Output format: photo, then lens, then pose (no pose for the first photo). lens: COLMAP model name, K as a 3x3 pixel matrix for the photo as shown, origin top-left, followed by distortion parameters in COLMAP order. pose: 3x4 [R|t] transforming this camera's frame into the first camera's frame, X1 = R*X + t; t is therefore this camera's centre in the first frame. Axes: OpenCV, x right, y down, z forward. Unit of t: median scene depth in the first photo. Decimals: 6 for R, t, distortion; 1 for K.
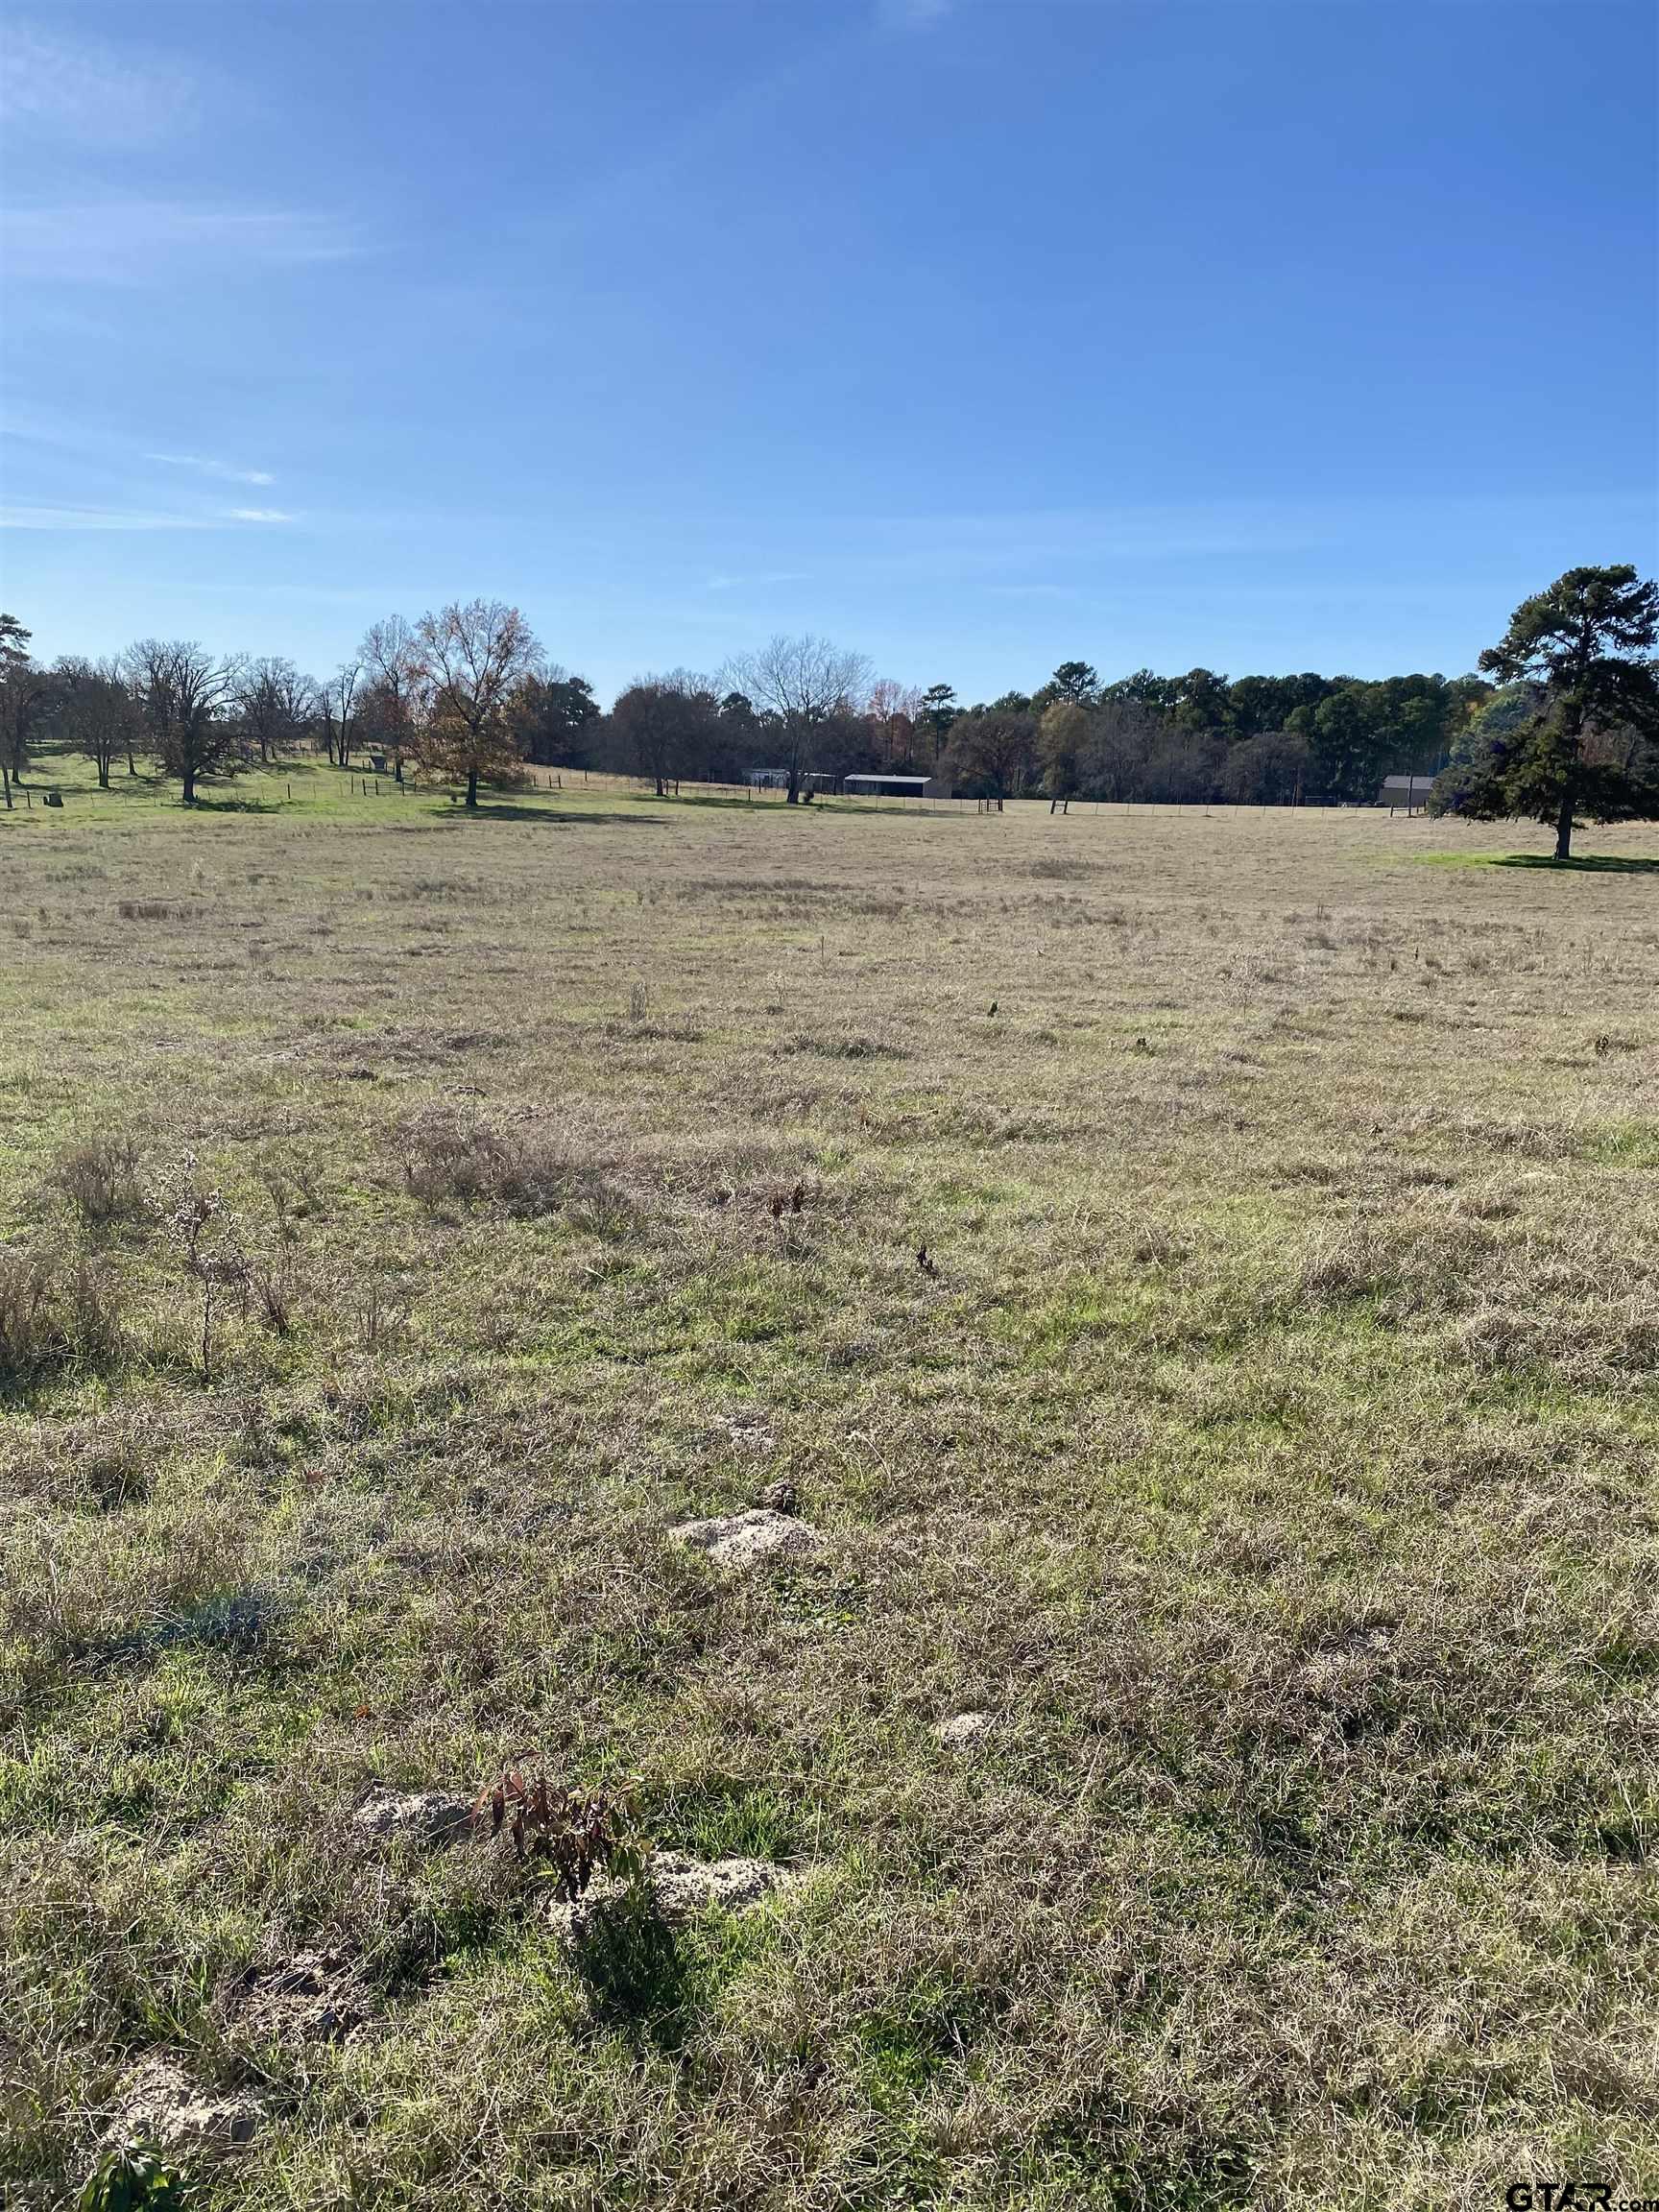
lens RADIAL K [[1663.9, 0, 824.4], [0, 1663.9, 1096.1], [0, 0, 1]] dist [0.047896, -0.044816]
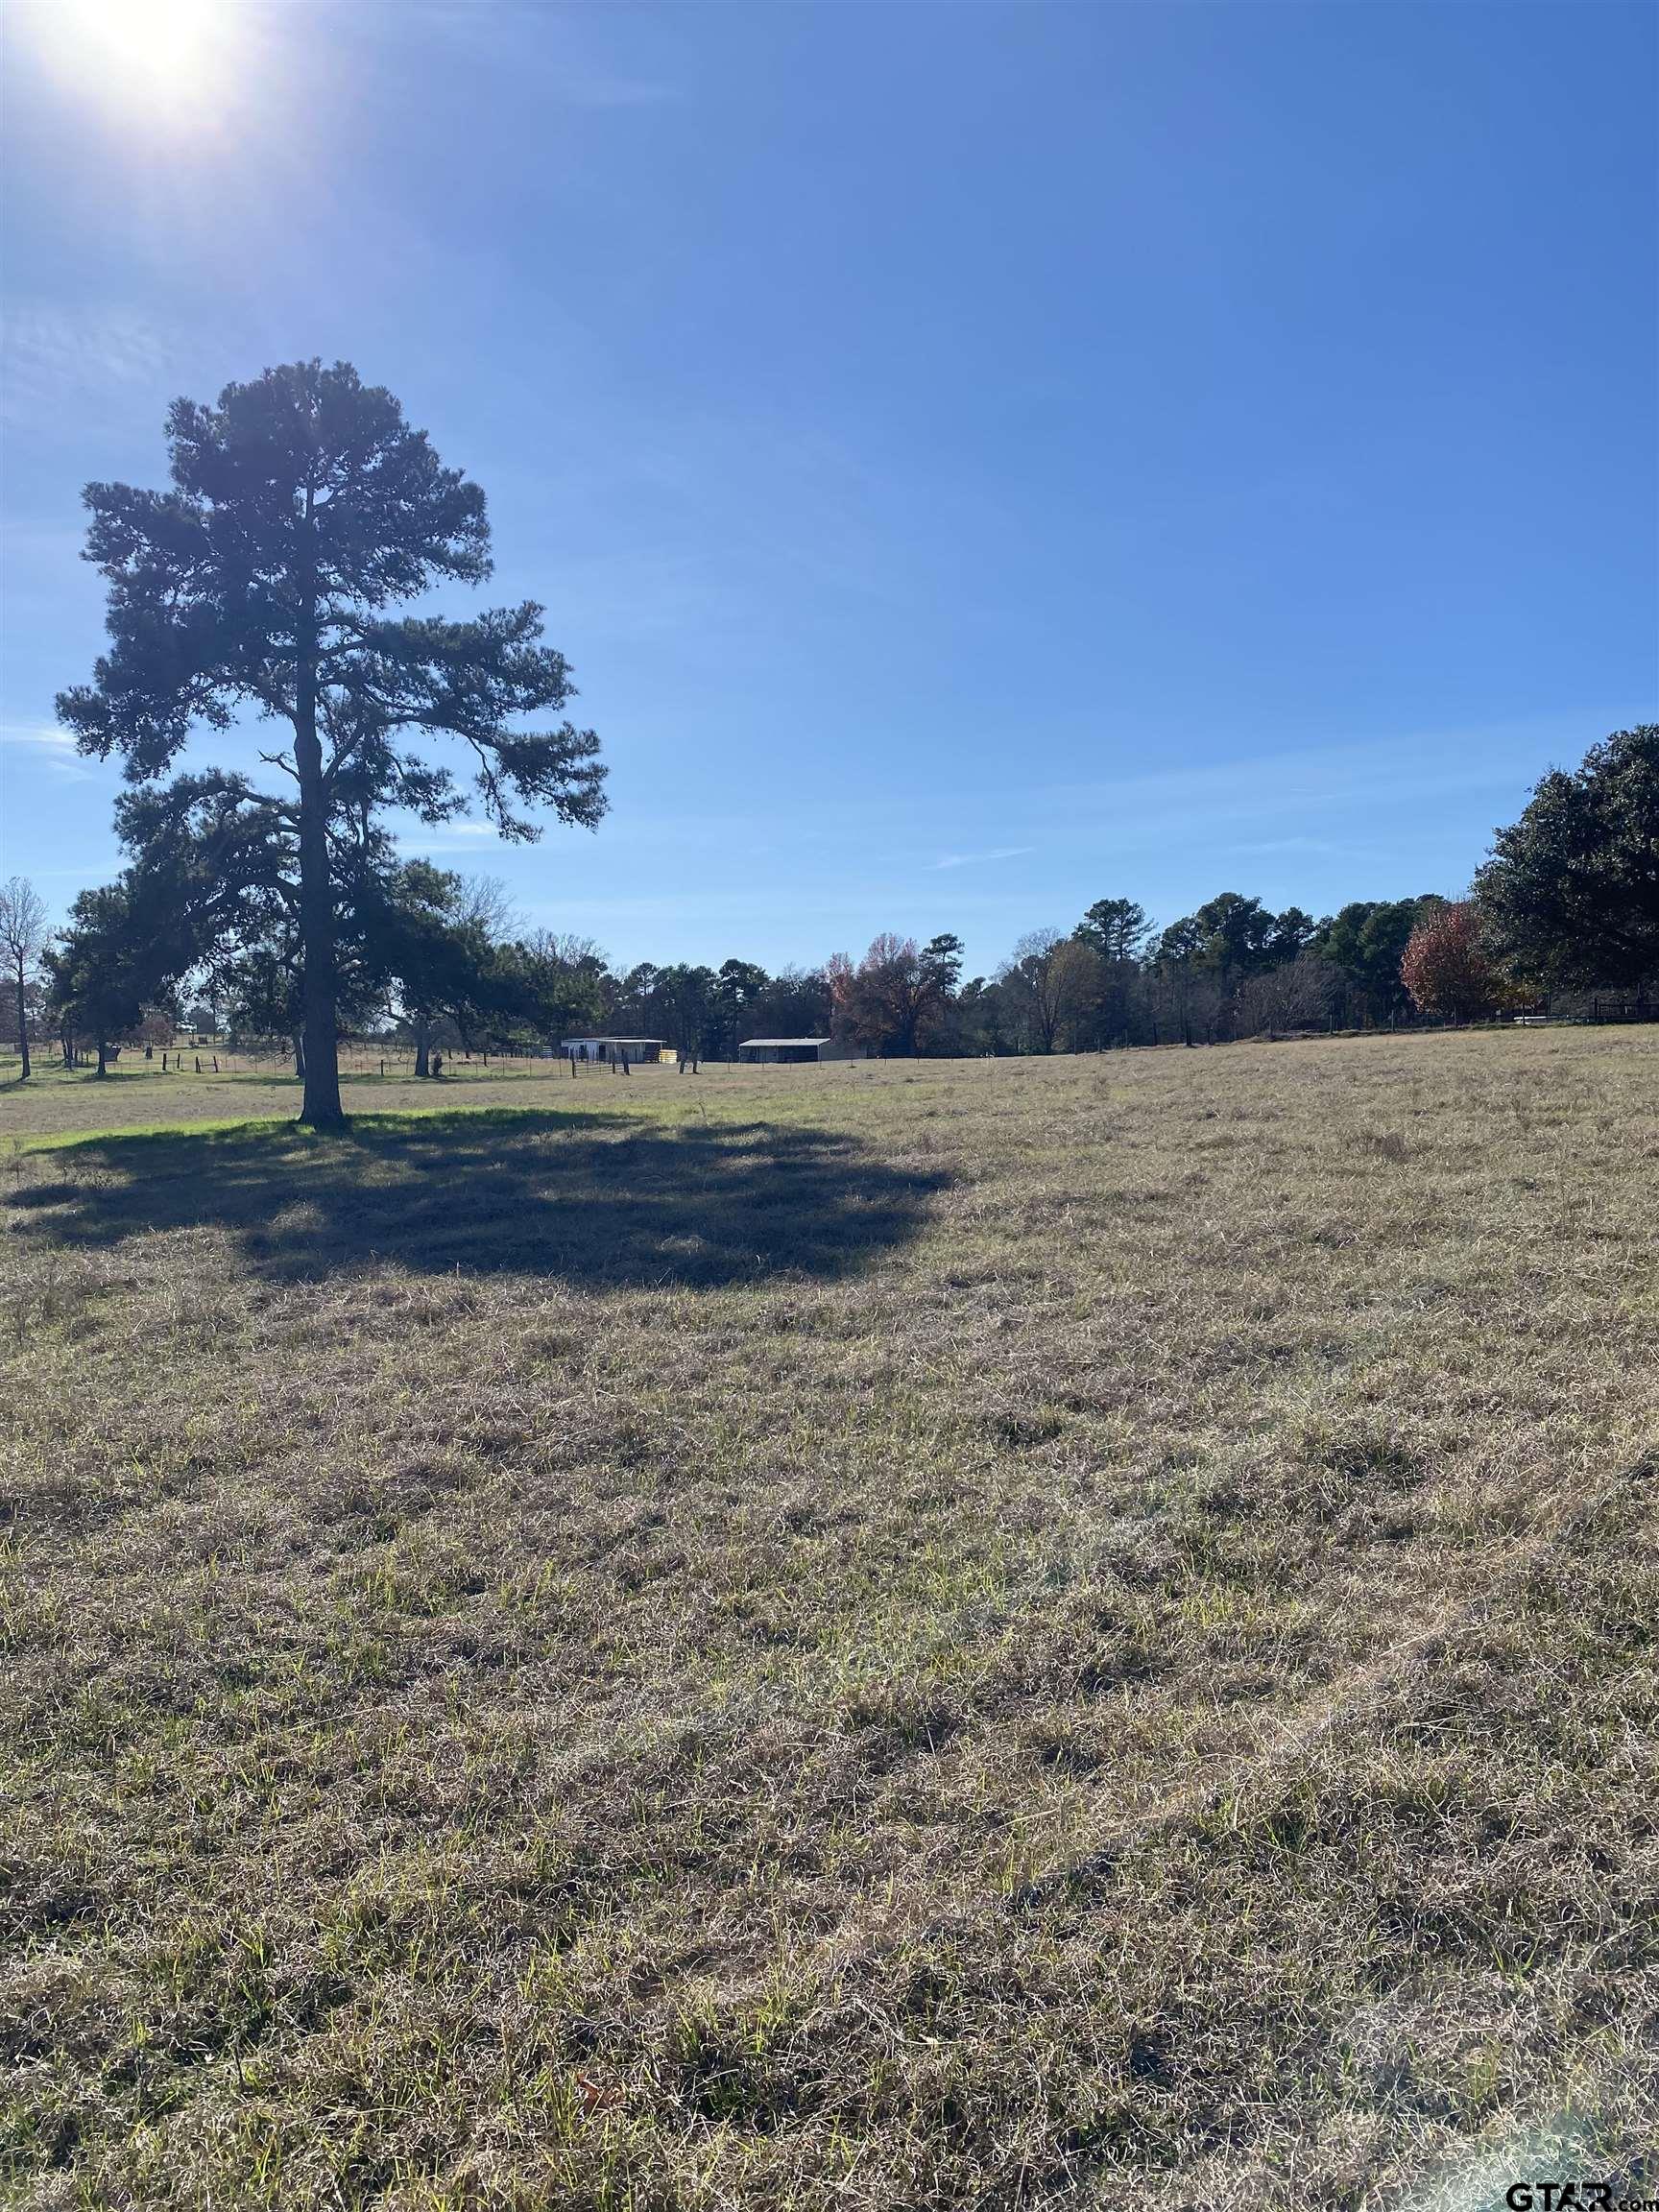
lens RADIAL K [[1663.9, 0, 770.1], [0, 1663.9, 1069.9], [0, 0, 1]] dist [0.047896, -0.044816]
pose [[0.965482, -0.046847, -0.256221, 0.407593], [-0.001201, 0.982882, -0.184233, -0.039437], [0.260466, 0.178181, 0.948899, 0.352084]]
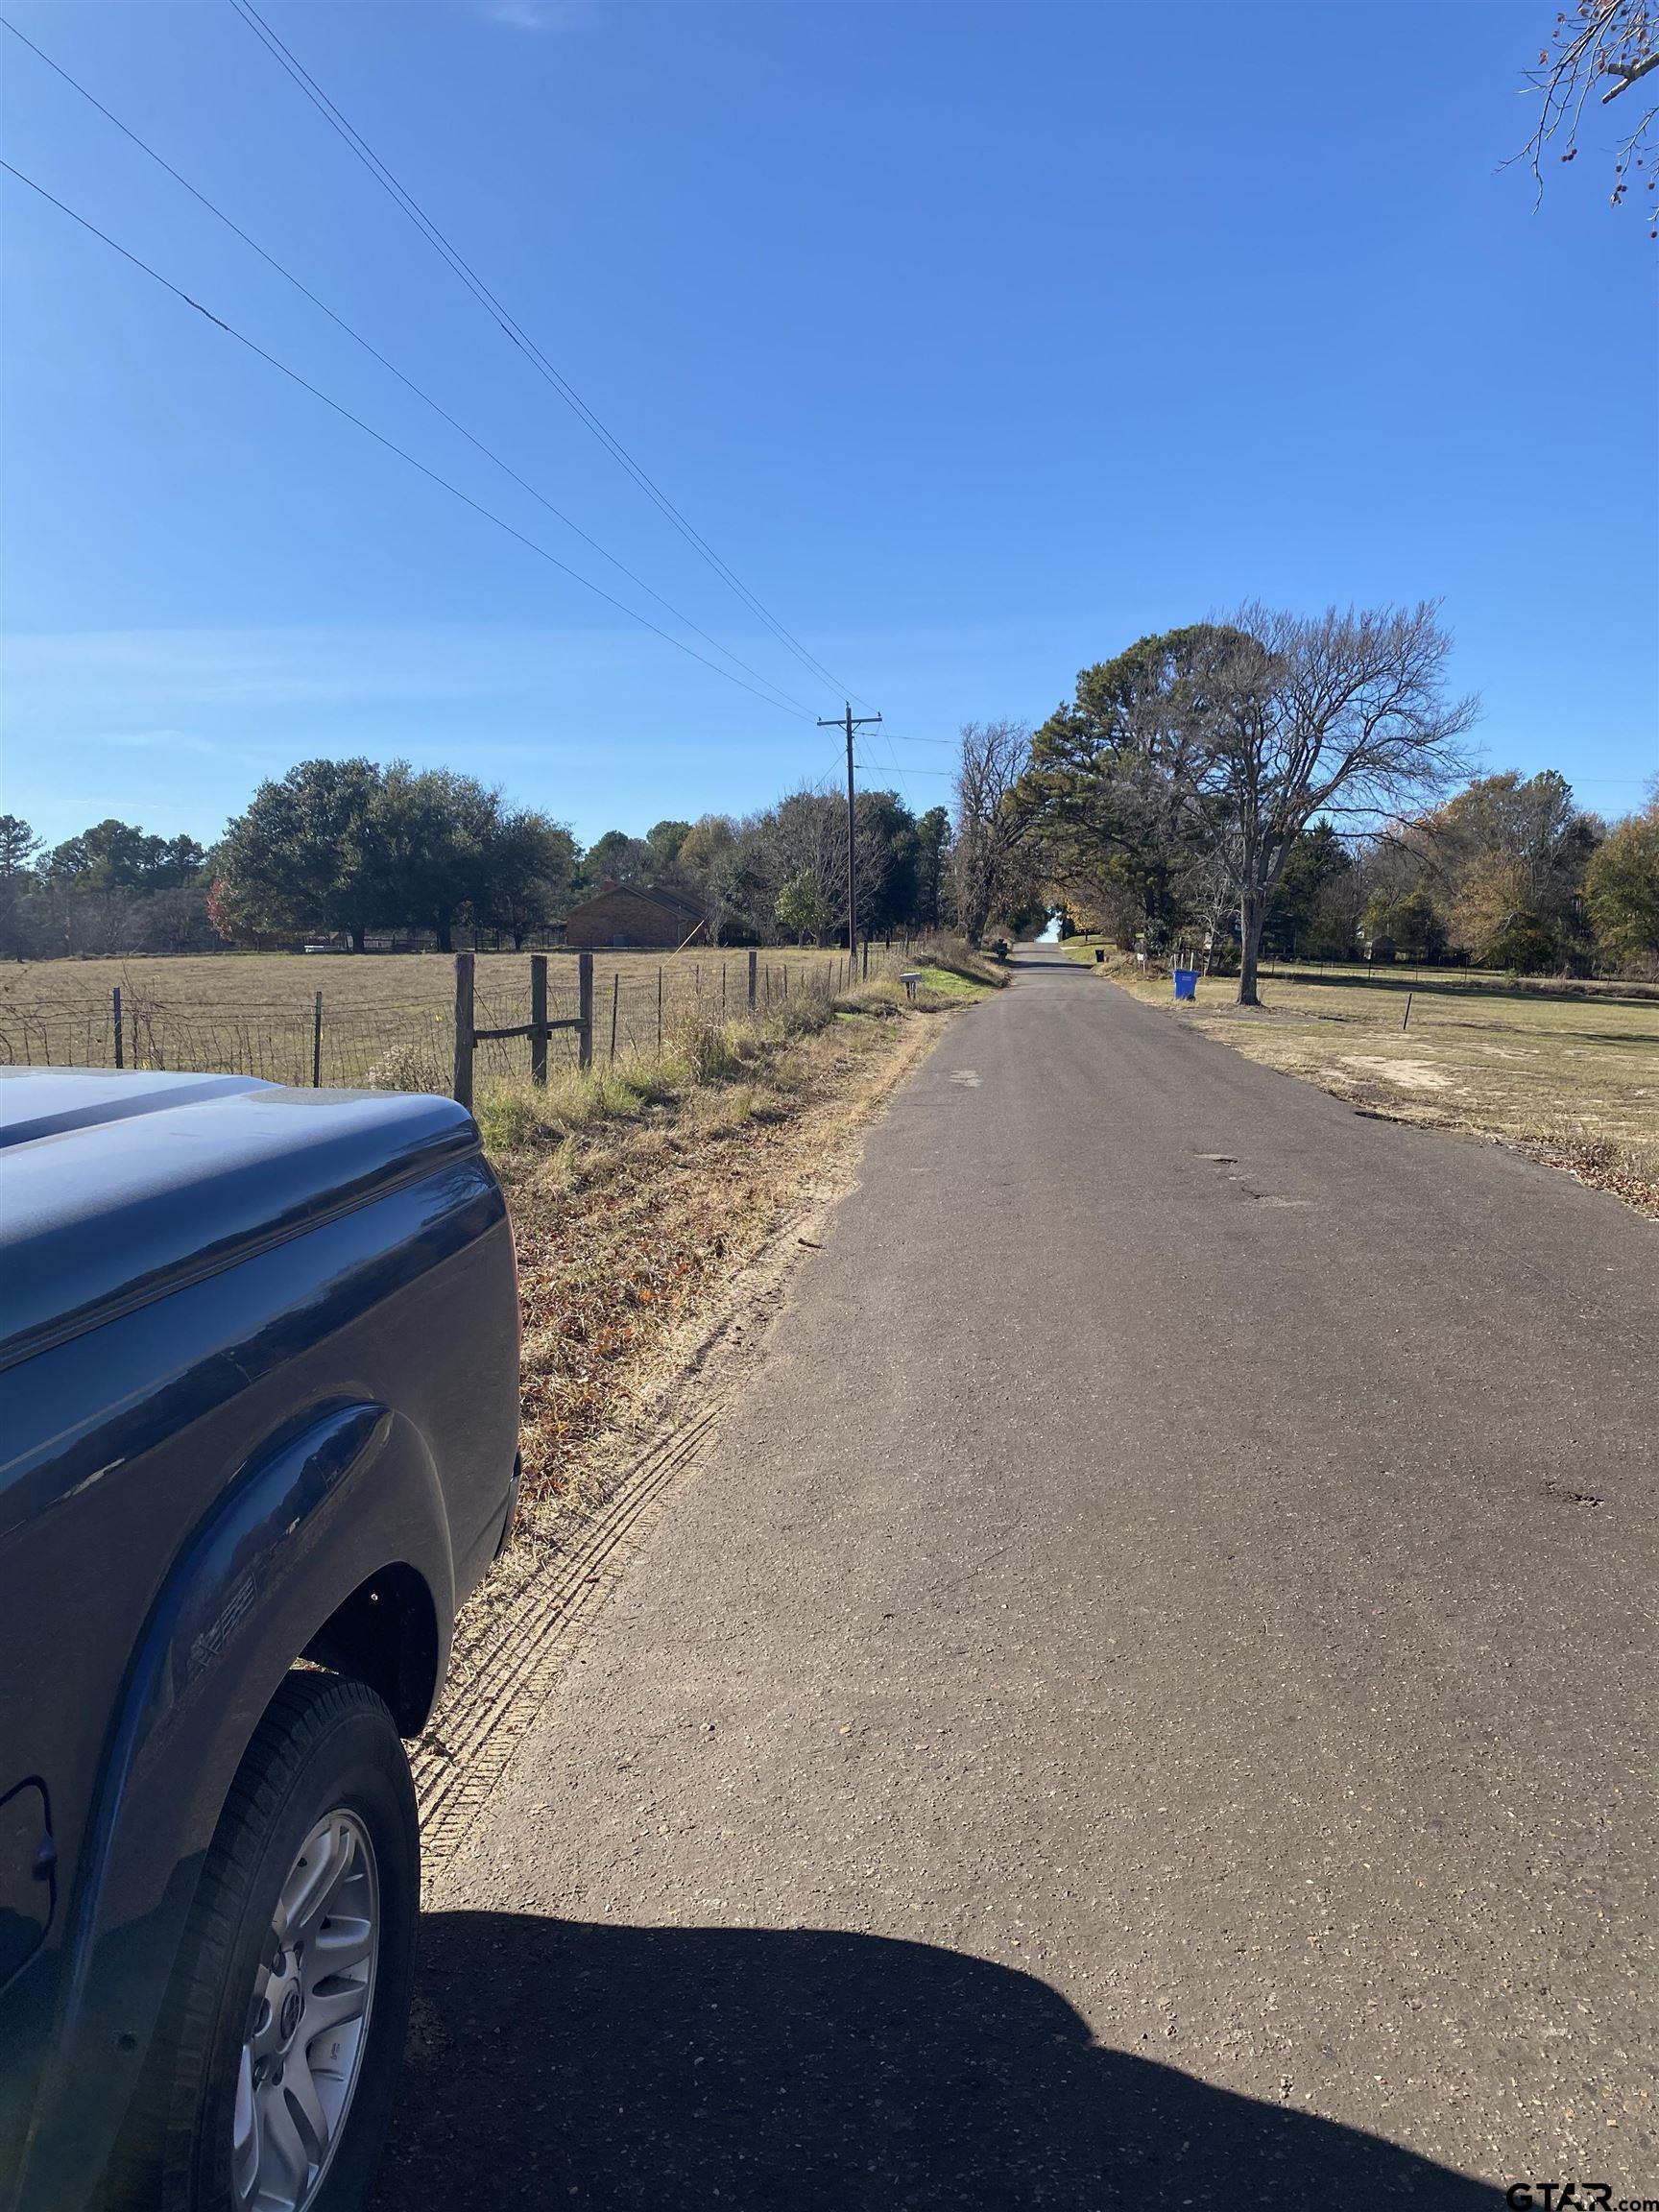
lens RADIAL K [[1663.9, 0, 835.0], [0, 1663.9, 1108.3], [0, 0, 1]] dist [0.047896, -0.044816]
pose [[0.926033, -0.062255, 0.372274, 0.456643], [0.098794, 0.991897, -0.079876, 0.007392], [-0.364285, 0.110746, 0.924679, 0.112968]]
